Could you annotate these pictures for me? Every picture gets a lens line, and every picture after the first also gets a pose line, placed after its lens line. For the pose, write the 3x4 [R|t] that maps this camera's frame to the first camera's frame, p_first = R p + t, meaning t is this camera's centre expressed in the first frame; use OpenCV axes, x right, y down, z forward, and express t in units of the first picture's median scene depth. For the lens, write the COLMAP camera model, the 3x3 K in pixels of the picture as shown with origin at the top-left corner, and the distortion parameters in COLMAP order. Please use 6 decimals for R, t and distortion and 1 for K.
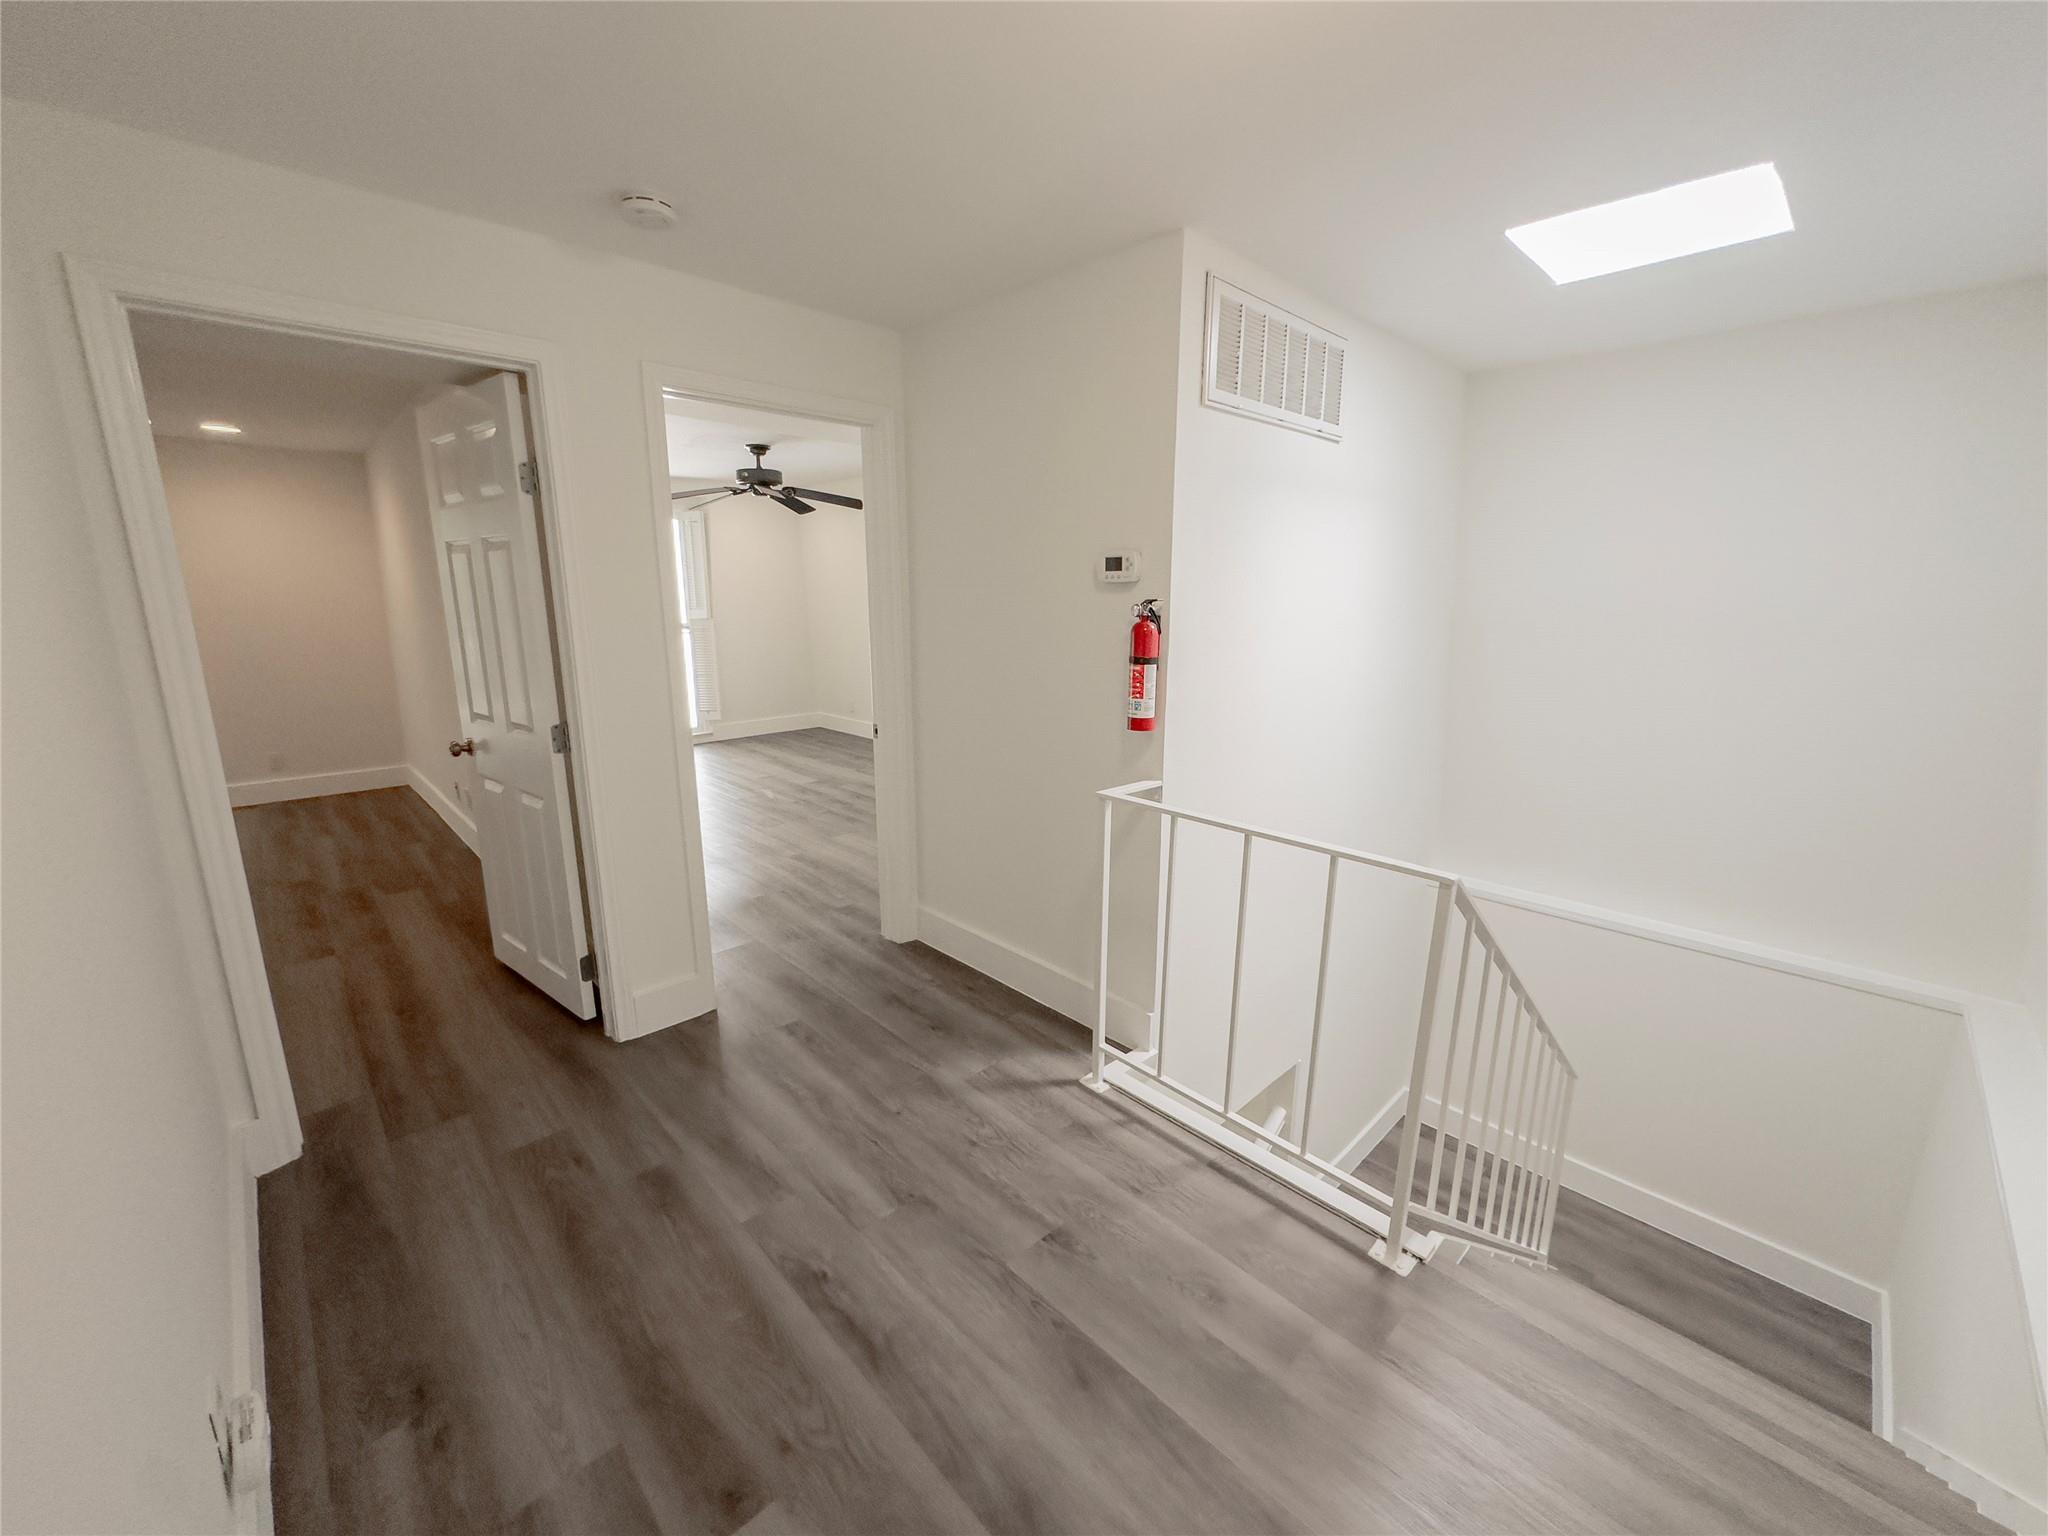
lens RADIAL K [[819.6, 0, 1023.5], [0, 819.6, 776.2], [0, 0, 1]] dist [-0.003447, 0.000823]
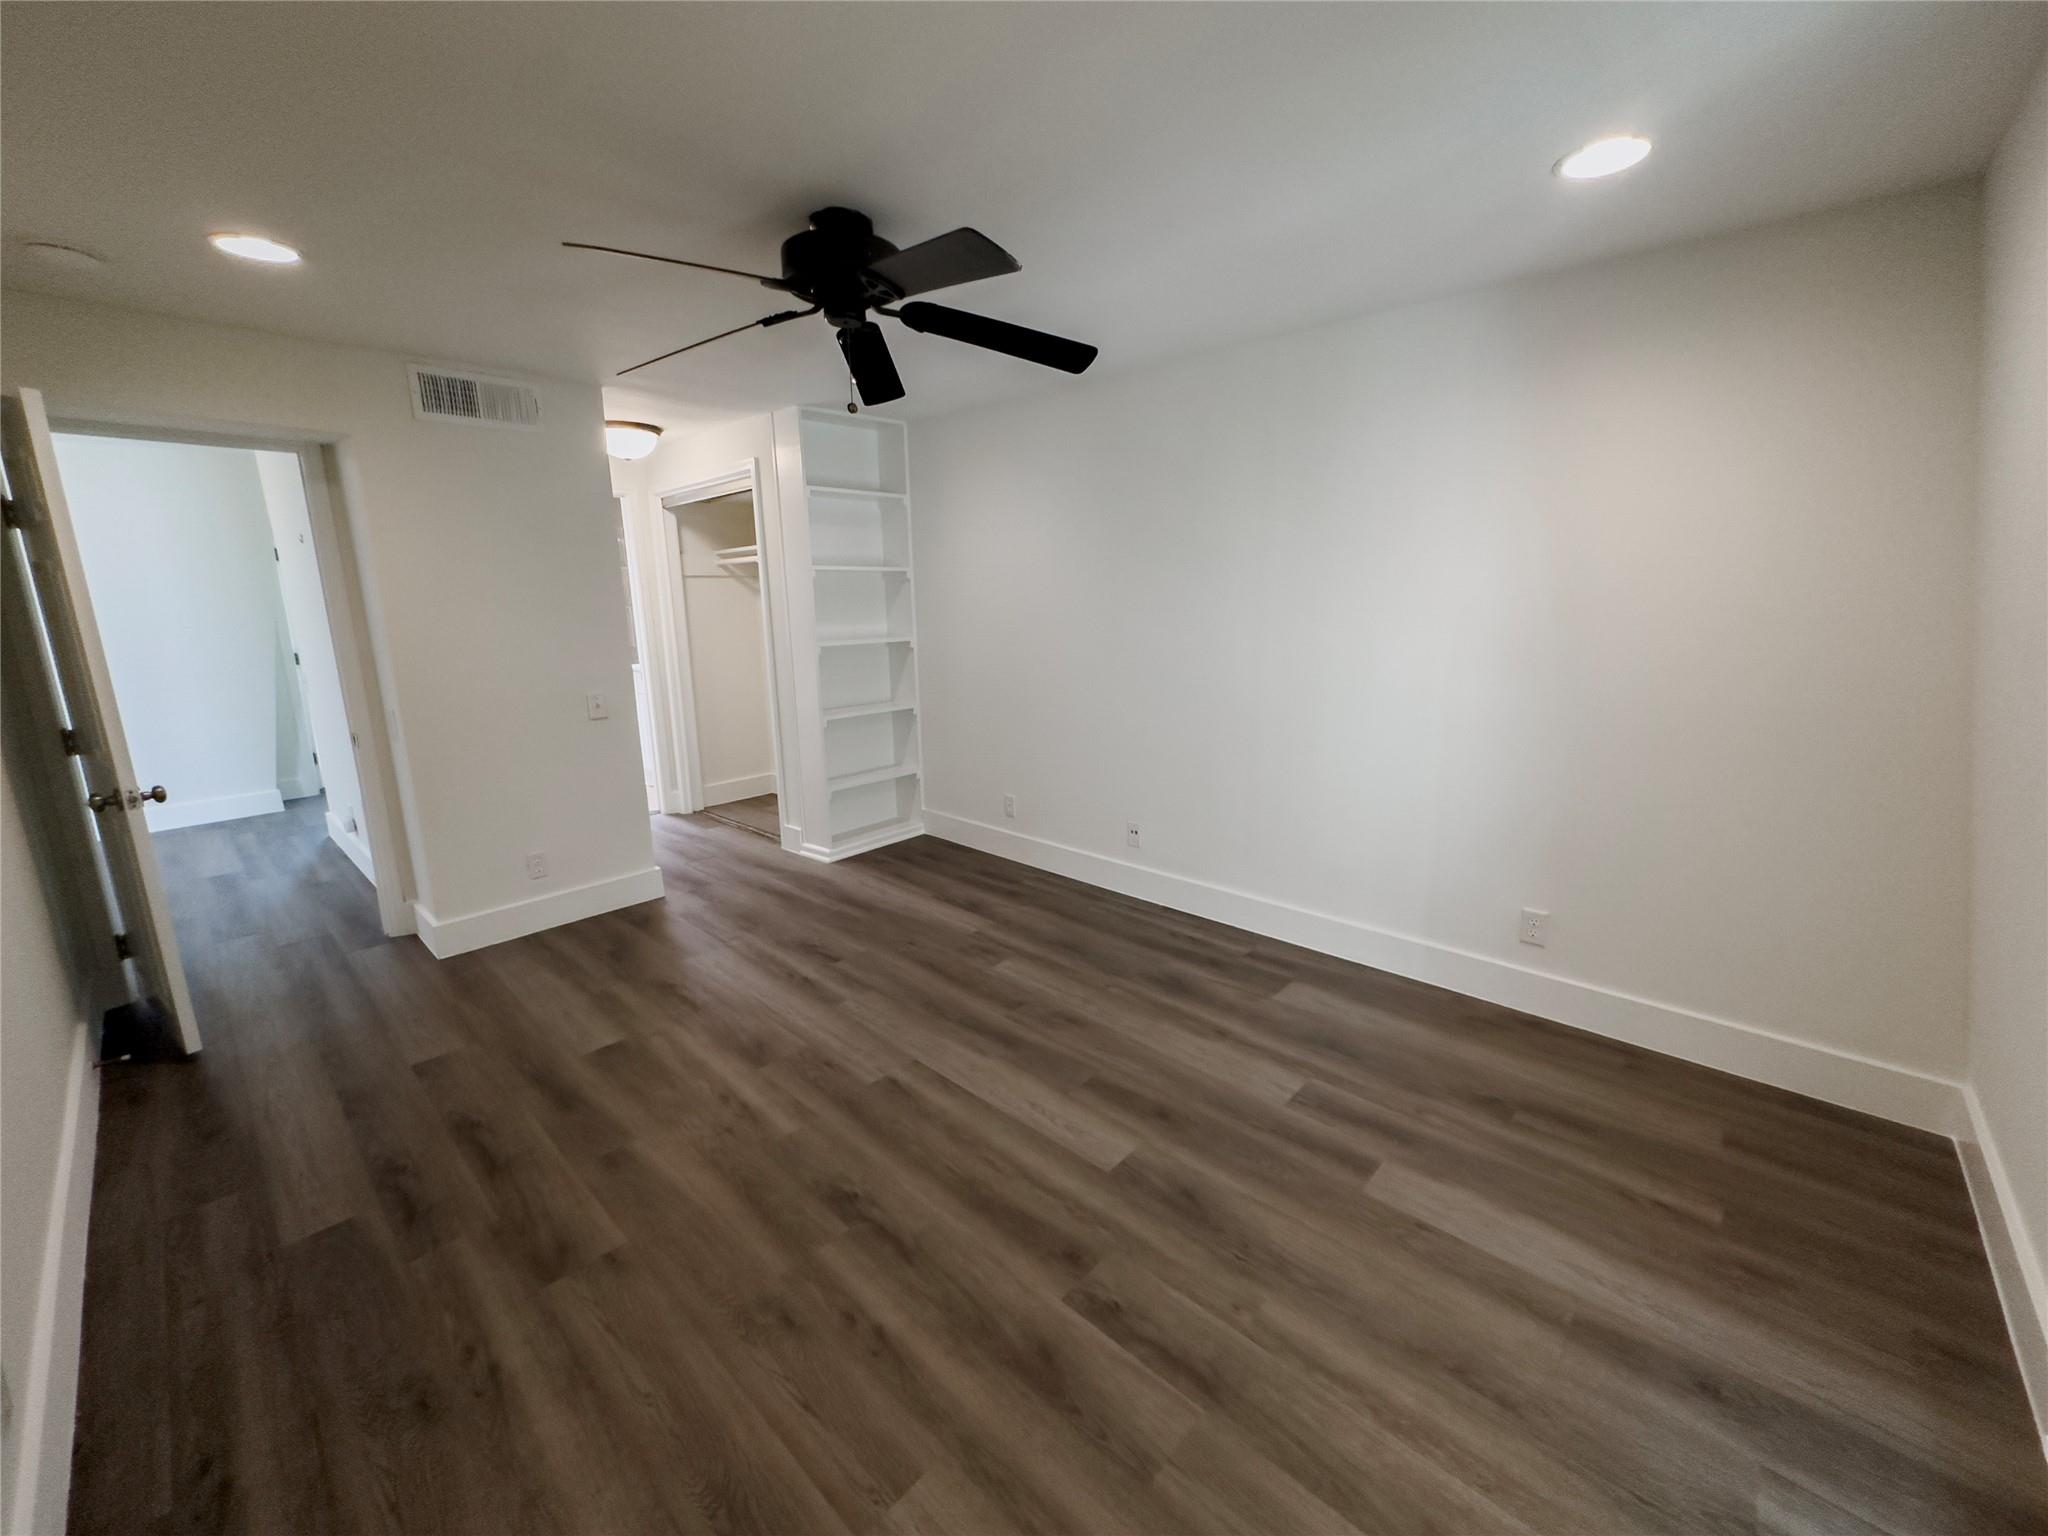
lens RADIAL K [[819.6, 0, 1021.4], [0, 819.6, 765.7], [0, 0, 1]] dist [-0.003447, 0.000823]
pose [[-0.998200, 0.012890, -0.058568, -1.130484], [-0.013209, 0.905387, 0.424382, -0.315289], [0.058497, 0.424392, -0.903587, 1.324098]]
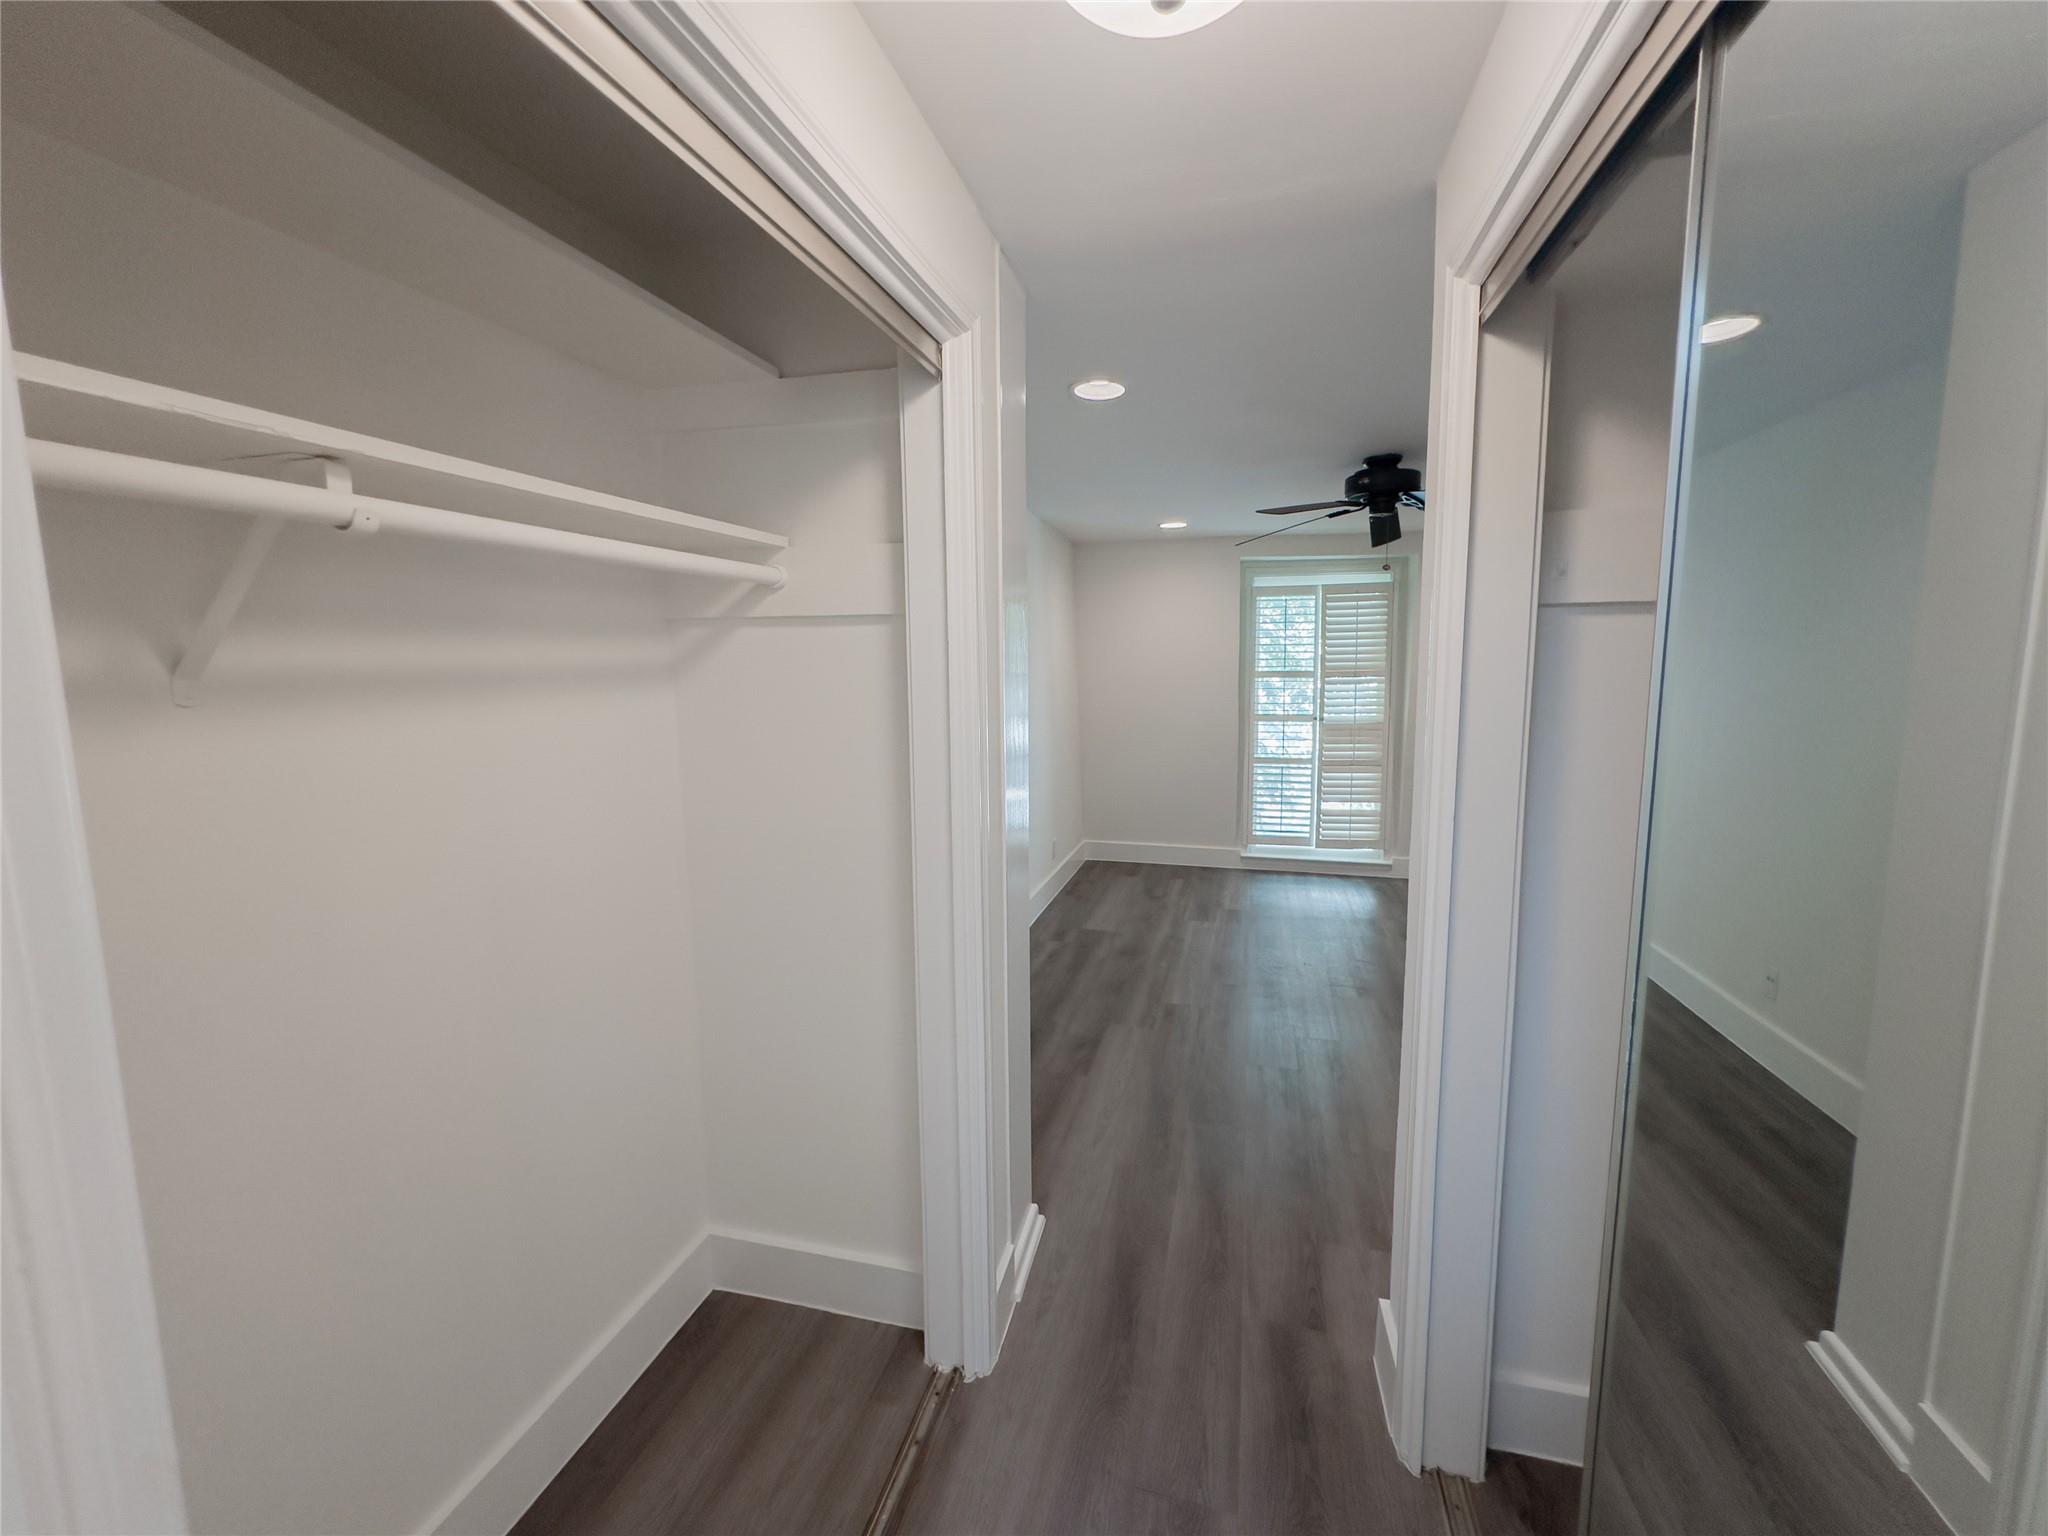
lens RADIAL K [[819.6, 0, 1014.1], [0, 819.6, 768.8], [0, 0, 1]] dist [-0.003447, 0.000823]
pose [[0.506850, 0.093171, -0.856984, -0.494936], [-0.177039, 0.984201, 0.002295, -0.022725], [0.843659, 0.150557, 0.515337, 0.014288]]
